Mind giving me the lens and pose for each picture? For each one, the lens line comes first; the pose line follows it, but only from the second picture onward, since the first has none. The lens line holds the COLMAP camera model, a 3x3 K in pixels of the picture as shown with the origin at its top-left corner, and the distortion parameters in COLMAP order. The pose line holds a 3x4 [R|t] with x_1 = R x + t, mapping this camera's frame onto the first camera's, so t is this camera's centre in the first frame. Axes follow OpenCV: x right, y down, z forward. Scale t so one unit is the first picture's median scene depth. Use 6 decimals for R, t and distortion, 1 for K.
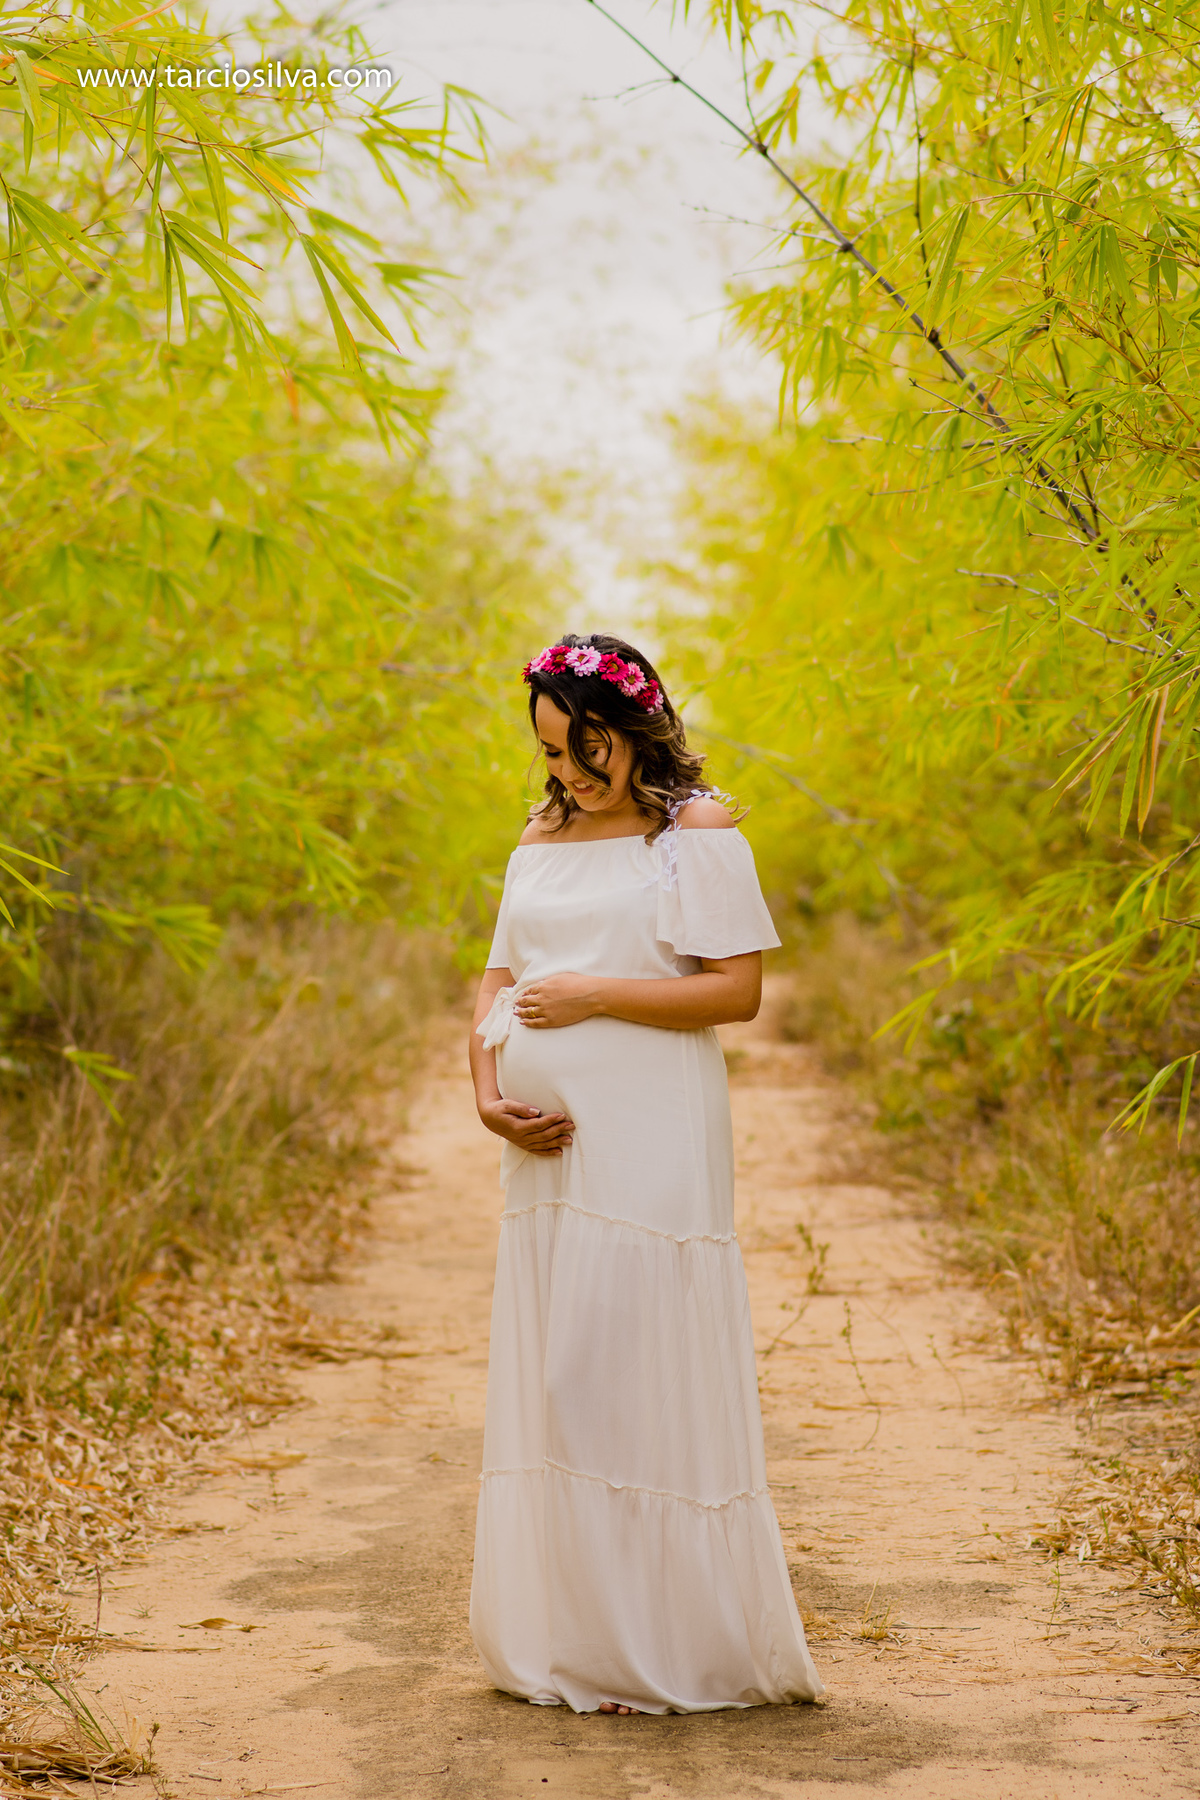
lens RADIAL K [[6614.2, 0, 641.2], [0, 6614.2, 900.4], [0, 0, 1]] dist [0.121520, -0.087226]
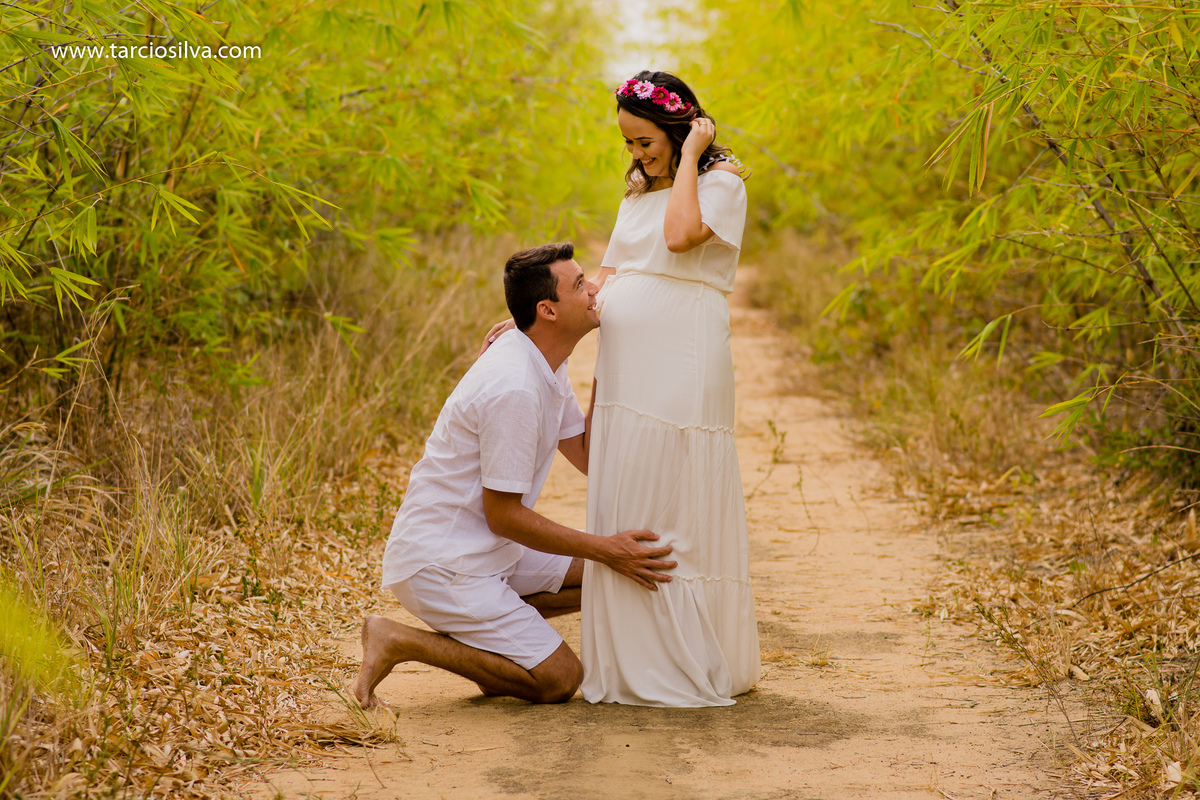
lens RADIAL K [[4409.5, 0, 600.0], [0, 4409.5, 400.0], [0, 0, 1]] dist [0.121520, -0.087226]
pose [[0.999985, -0.000109, -0.005554, -0.012473], [0.000348, 0.999069, 0.043128, -0.003481], [0.005544, -0.043129, 0.999054, -0.100611]]
